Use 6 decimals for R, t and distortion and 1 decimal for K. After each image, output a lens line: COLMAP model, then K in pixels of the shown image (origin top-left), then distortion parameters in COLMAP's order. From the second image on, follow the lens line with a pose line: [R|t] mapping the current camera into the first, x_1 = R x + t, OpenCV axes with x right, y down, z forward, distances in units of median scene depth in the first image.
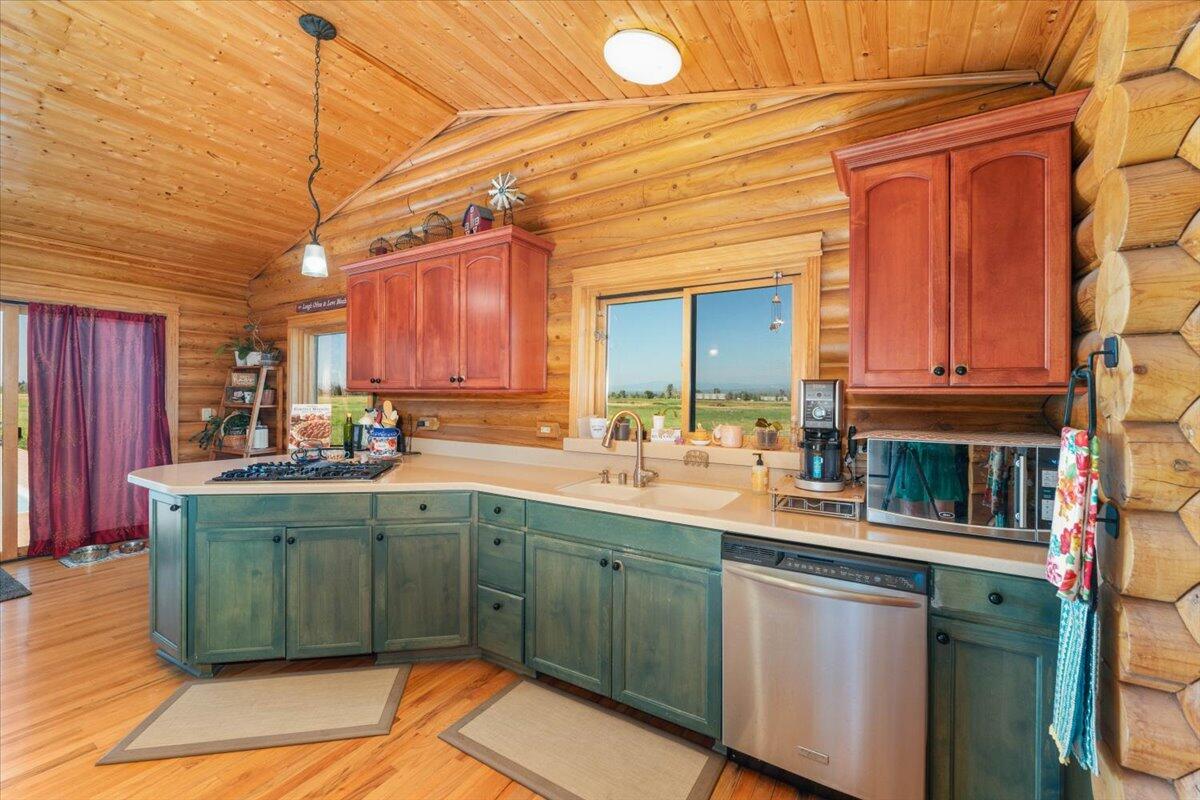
lens RADIAL K [[535.9, 0, 600.6], [0, 535.9, 392.9], [0, 0, 1]] dist [0.000390, -0.000010]
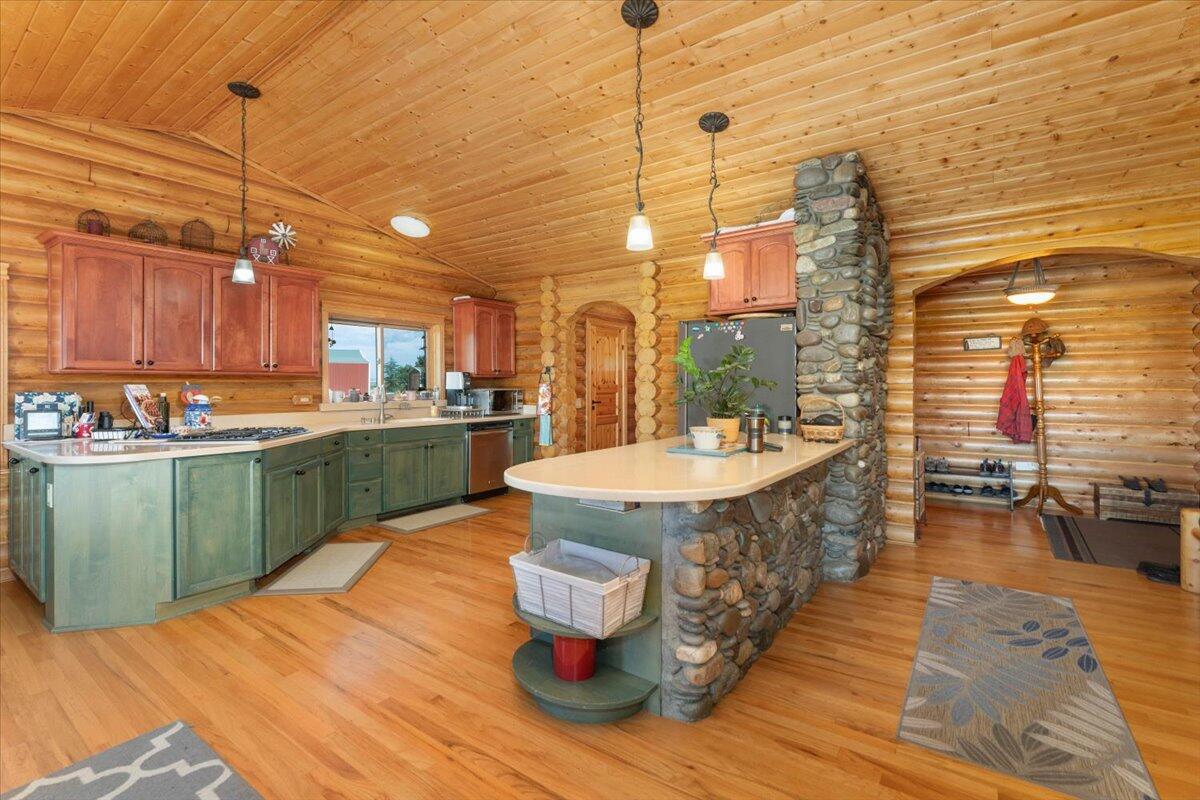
lens RADIAL K [[535.9, 0, 602.2], [0, 535.9, 389.6], [0, 0, 1]] dist [0.000390, -0.000010]
pose [[0.044896, -0.019700, 0.998797, -1.646121], [0.002147, 0.999805, 0.019624, 0.011449], [-0.998989, 0.001263, 0.044929, 0.078544]]
